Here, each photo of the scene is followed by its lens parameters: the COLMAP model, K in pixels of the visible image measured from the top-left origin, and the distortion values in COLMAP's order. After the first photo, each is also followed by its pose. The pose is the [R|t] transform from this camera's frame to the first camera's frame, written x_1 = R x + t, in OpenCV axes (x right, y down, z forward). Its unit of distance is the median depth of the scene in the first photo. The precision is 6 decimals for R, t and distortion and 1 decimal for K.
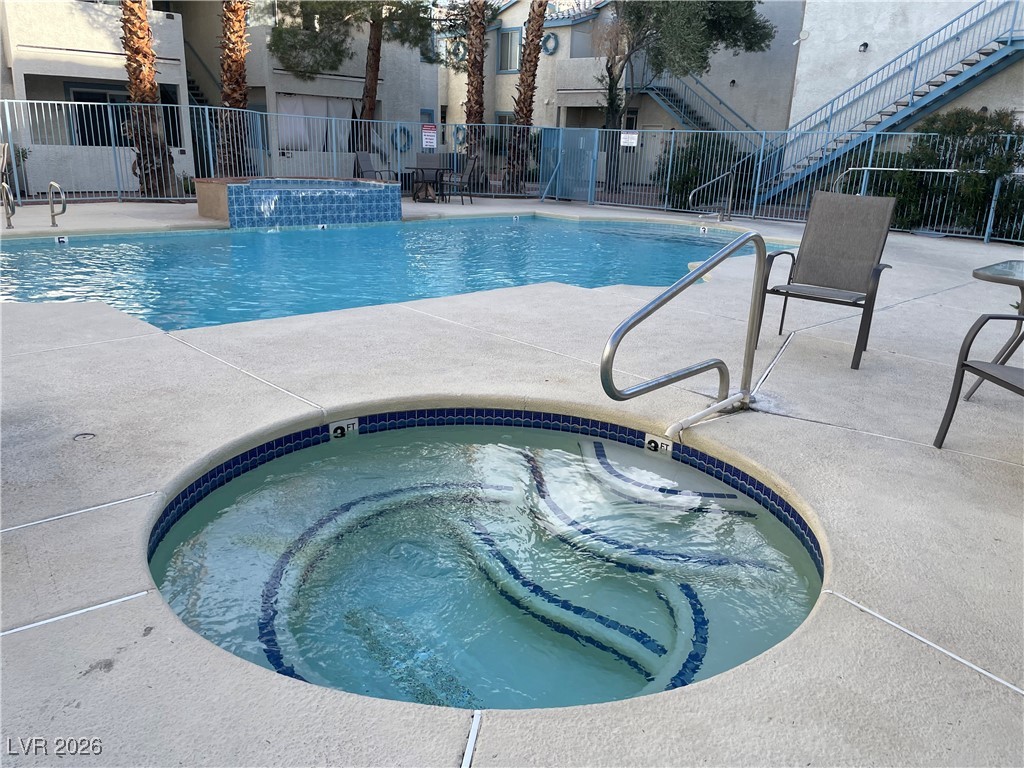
lens RADIAL K [[773.2, 0, 512.0], [0, 773.2, 403.9], [0, 0, 1]] dist [0.094212, -0.120069]
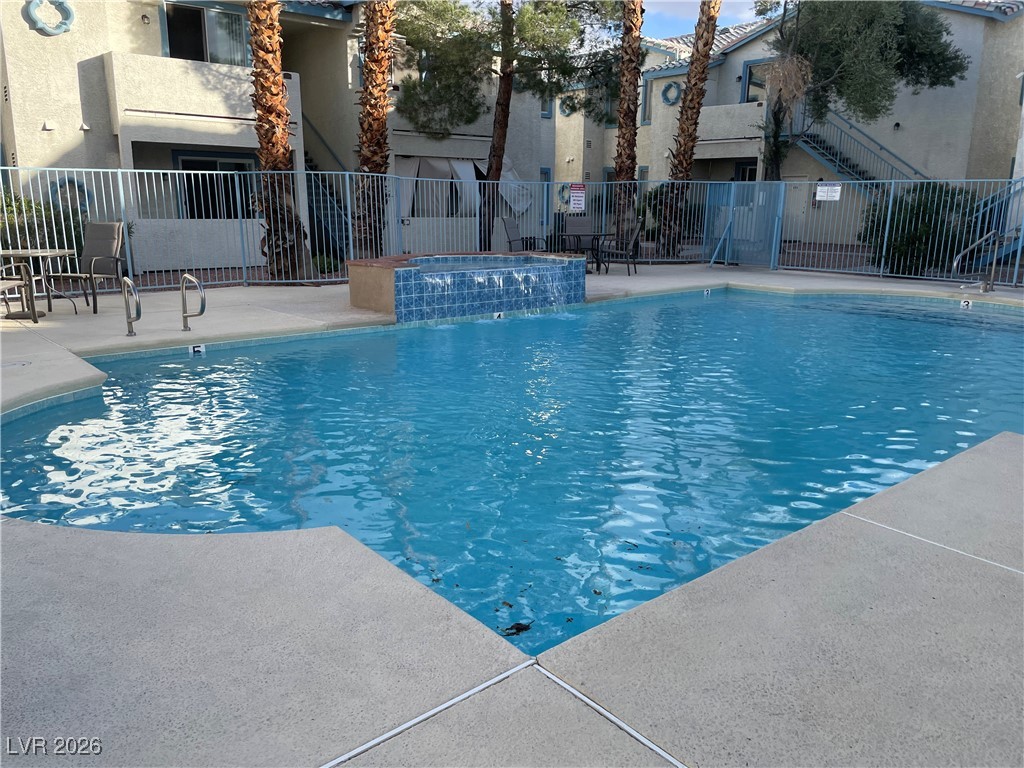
lens RADIAL K [[769.5, 0, 511.0], [0, 769.5, 412.9], [0, 0, 1]] dist [0.085513, -0.110866]
pose [[0.996882, -0.006908, -0.078598, -0.143015], [0.002710, 0.998570, -0.053391, -0.071999], [0.078854, 0.053011, 0.995476, 0.188250]]
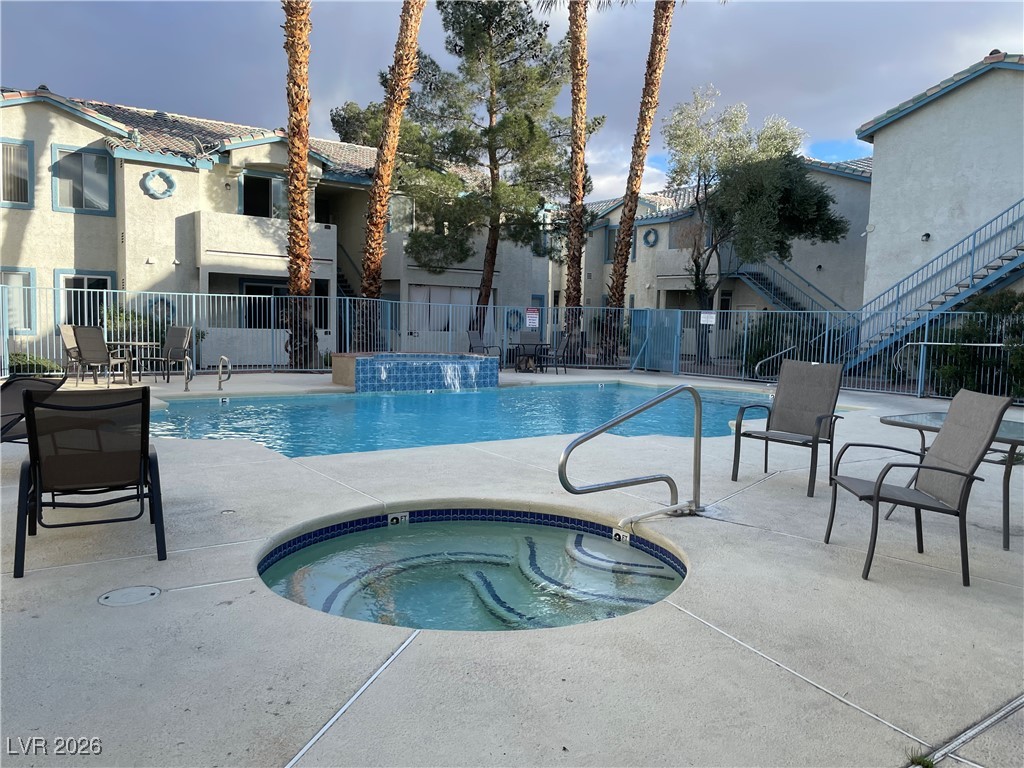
lens RADIAL K [[773.2, 0, 512.0], [0, 773.2, 403.9], [0, 0, 1]] dist [0.094212, -0.120069]
pose [[0.988162, 0.008194, -0.153195, 0.049973], [-0.041005, 0.976349, -0.212276, 0.029504], [0.147832, 0.216045, 0.965127, -0.092547]]
